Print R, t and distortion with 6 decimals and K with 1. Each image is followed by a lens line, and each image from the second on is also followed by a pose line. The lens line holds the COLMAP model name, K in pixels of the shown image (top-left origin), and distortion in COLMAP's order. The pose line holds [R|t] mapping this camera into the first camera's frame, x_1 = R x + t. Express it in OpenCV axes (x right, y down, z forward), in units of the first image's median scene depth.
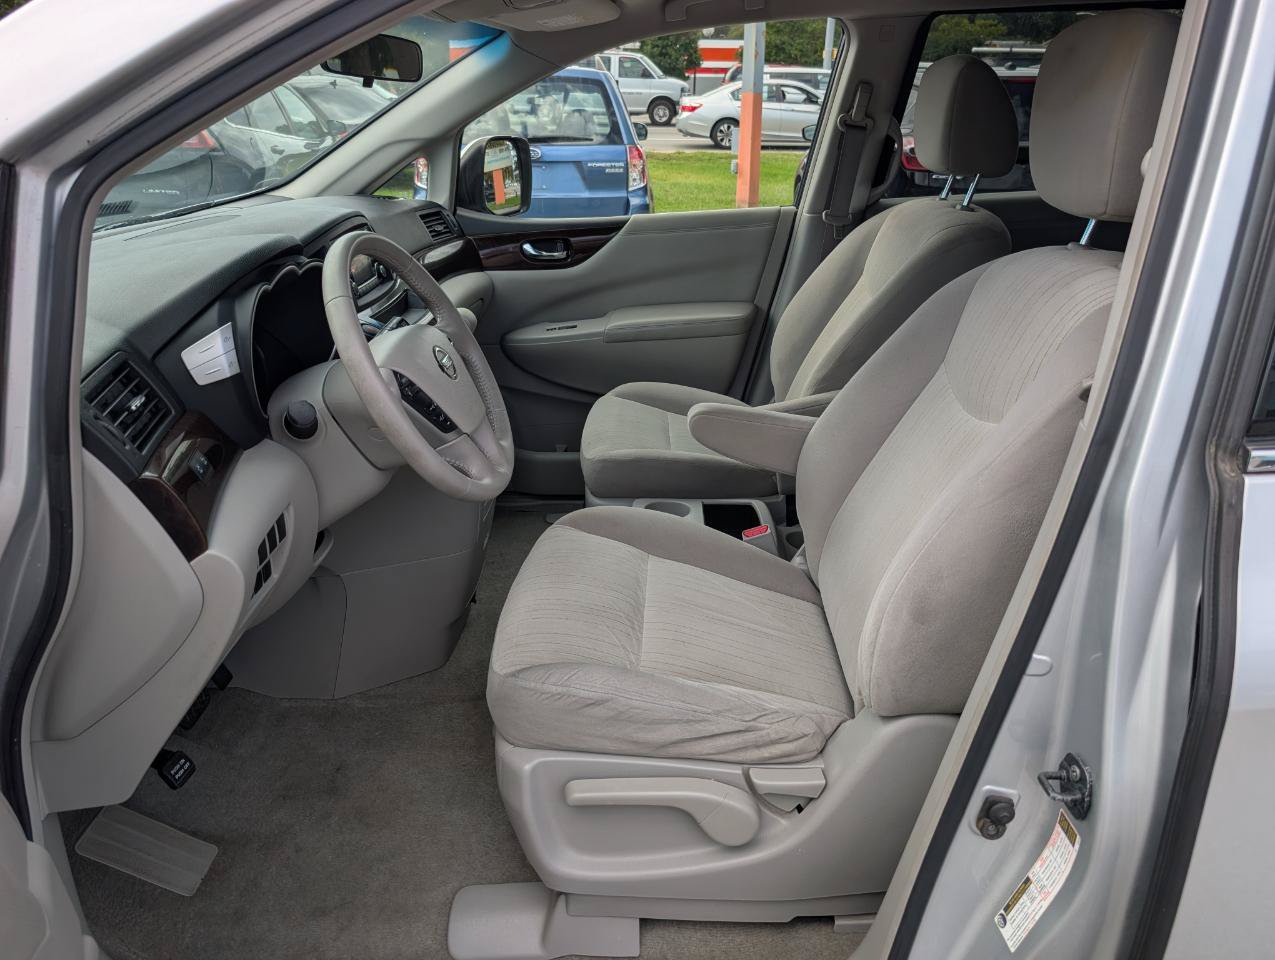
lens RADIAL K [[928.8, 0, 639.6], [0, 928.8, 461.7], [0, 0, 1]] dist [-0.001349, -0.002730]
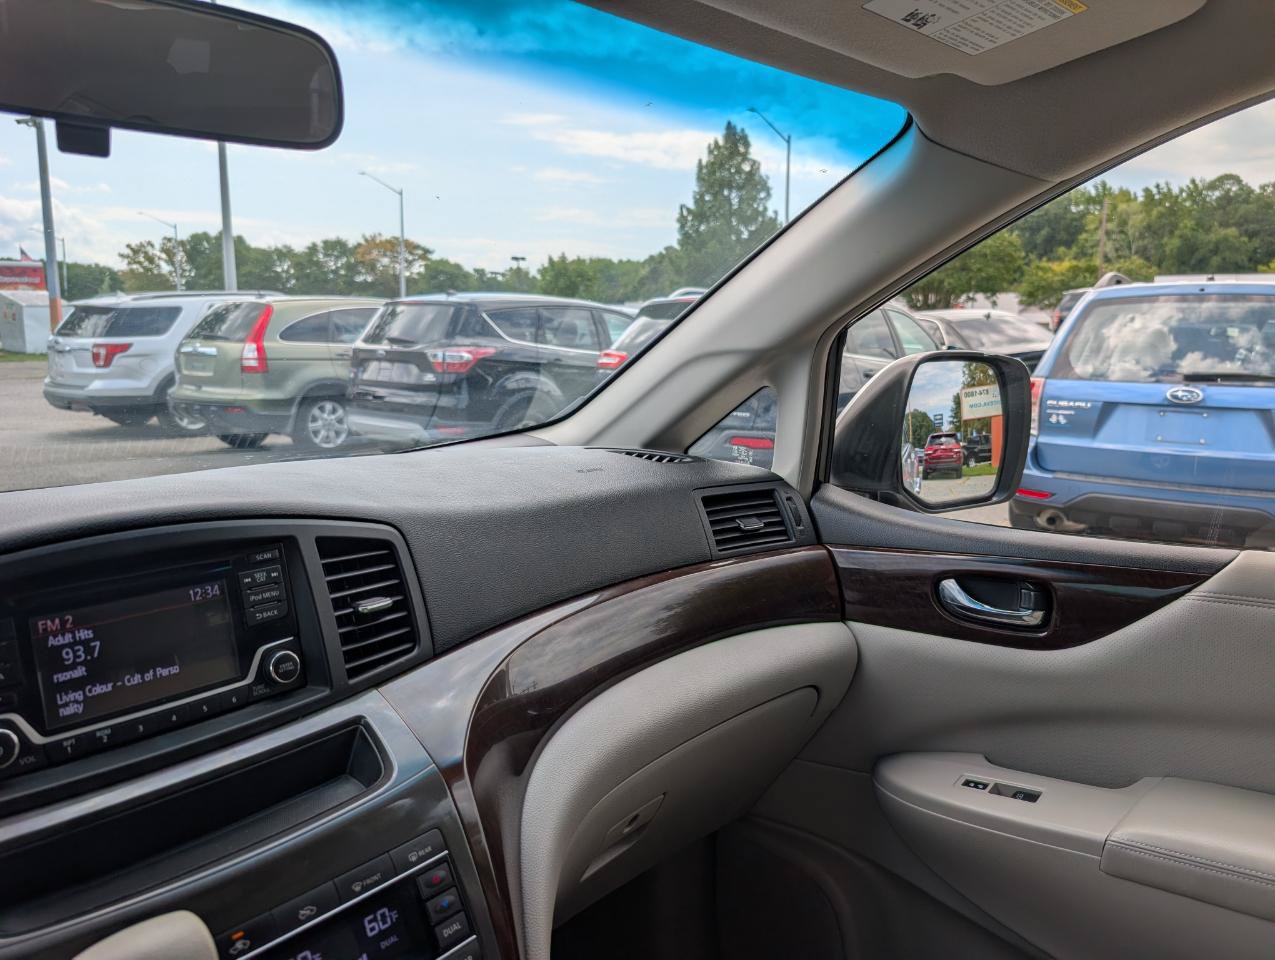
lens RADIAL K [[928.8, 0, 639.6], [0, 928.8, 461.7], [0, 0, 1]] dist [-0.001349, -0.002730]
pose [[0.767203, 0.084353, -0.635834, 0.068564], [-0.234191, 0.959714, -0.155256, -0.288426], [0.597122, 0.268019, 0.756050, 0.872773]]
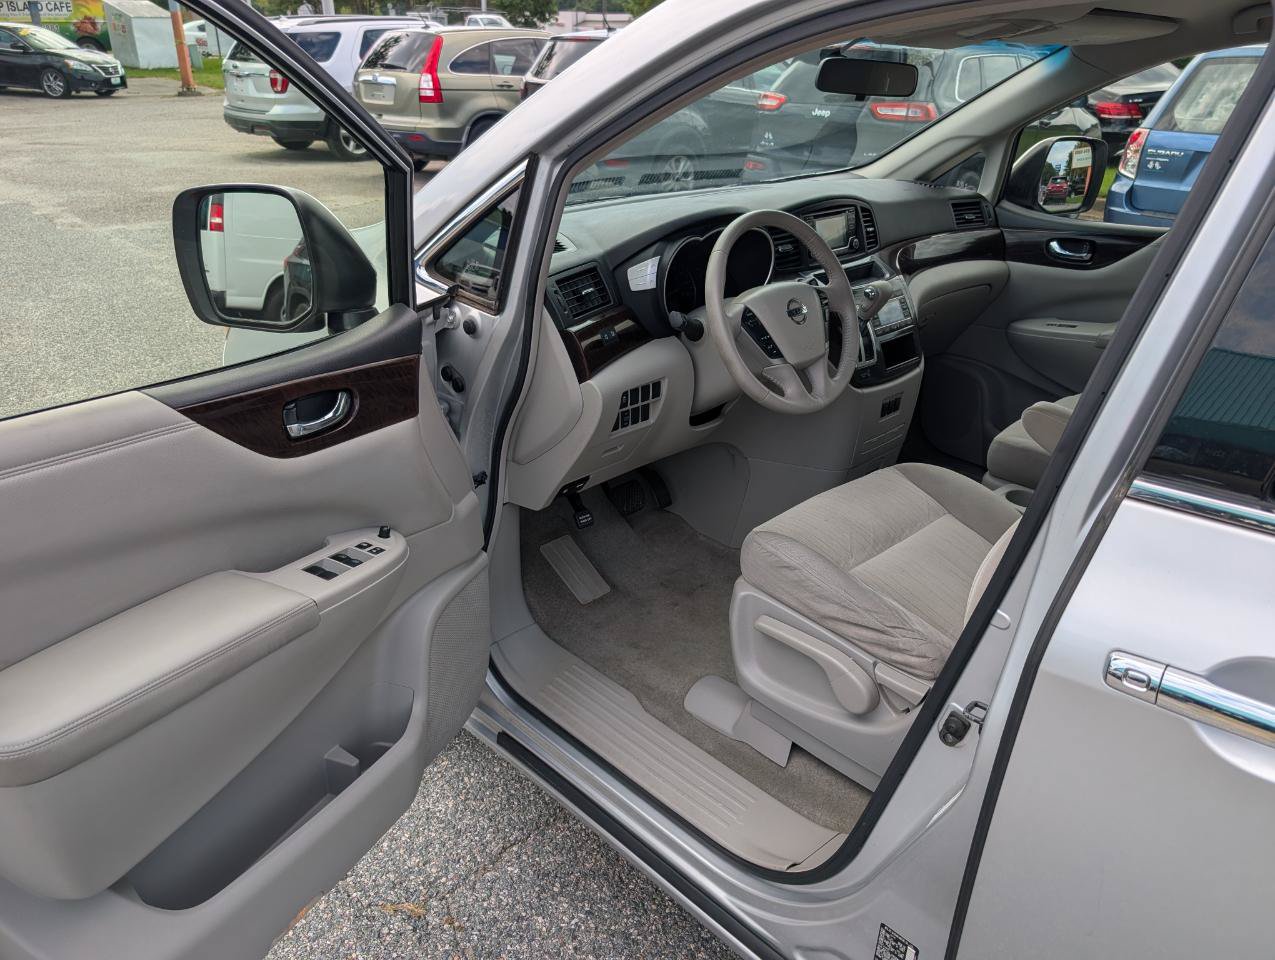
lens RADIAL K [[926.6, 0, 637.5], [0, 926.6, 480.0], [0, 0, 1]] dist [0.004498, 0.001018]
pose [[0.708568, 0.303054, -0.637252, 0.471365], [-0.271063, 0.950689, 0.150715, -0.008559], [0.651504, 0.065944, 0.755774, -0.152472]]
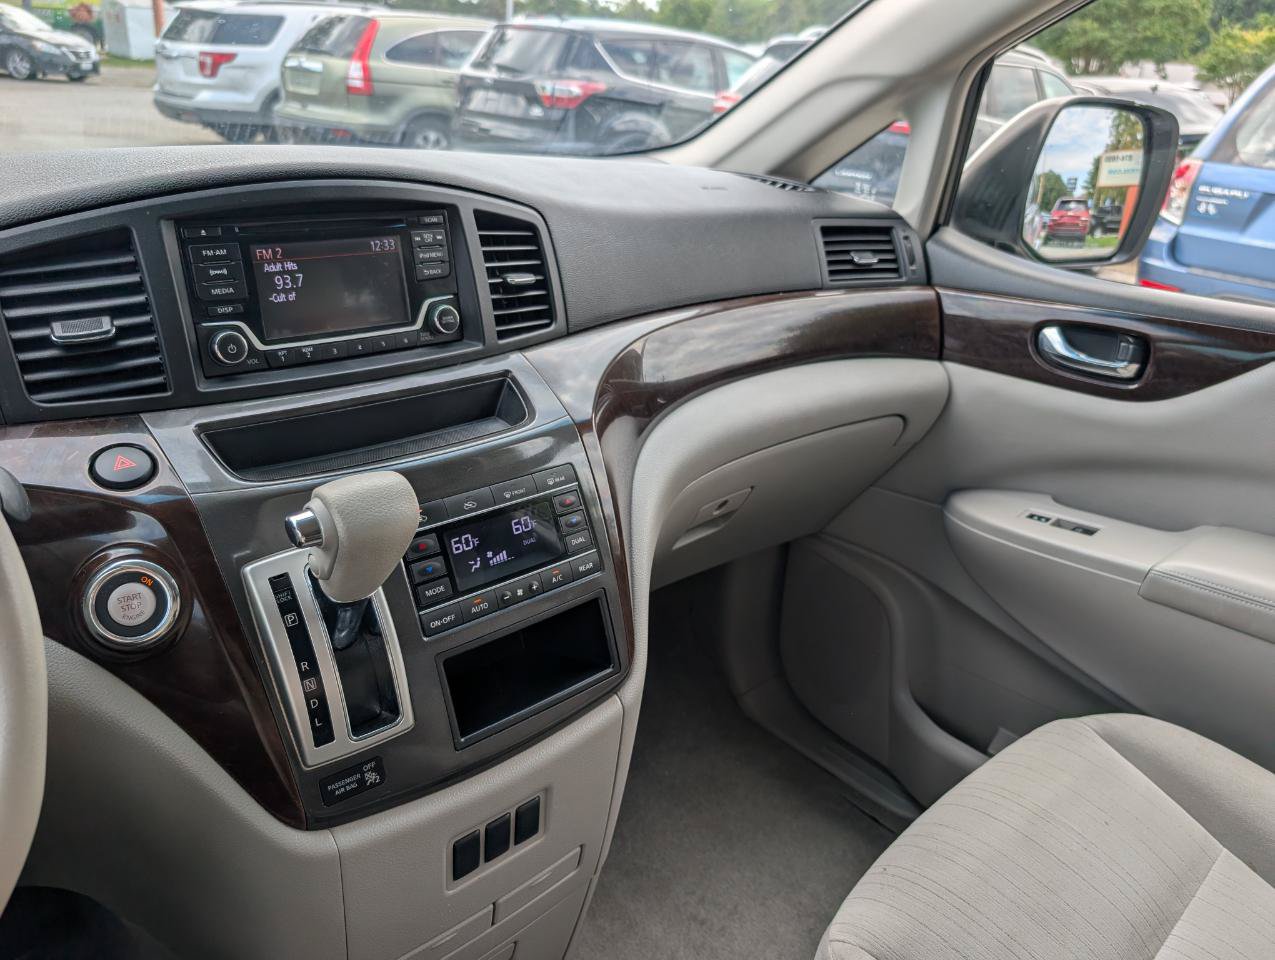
lens RADIAL K [[933.7, 0, 637.5], [0, 933.7, 480.0], [0, 0, 1]] dist [-0.006912, 0.002893]
pose [[0.684033, 0.328882, -0.651103, 0.099581], [-0.327708, 0.935999, 0.128505, -0.244405], [0.651695, 0.125470, 0.748031, 0.830133]]
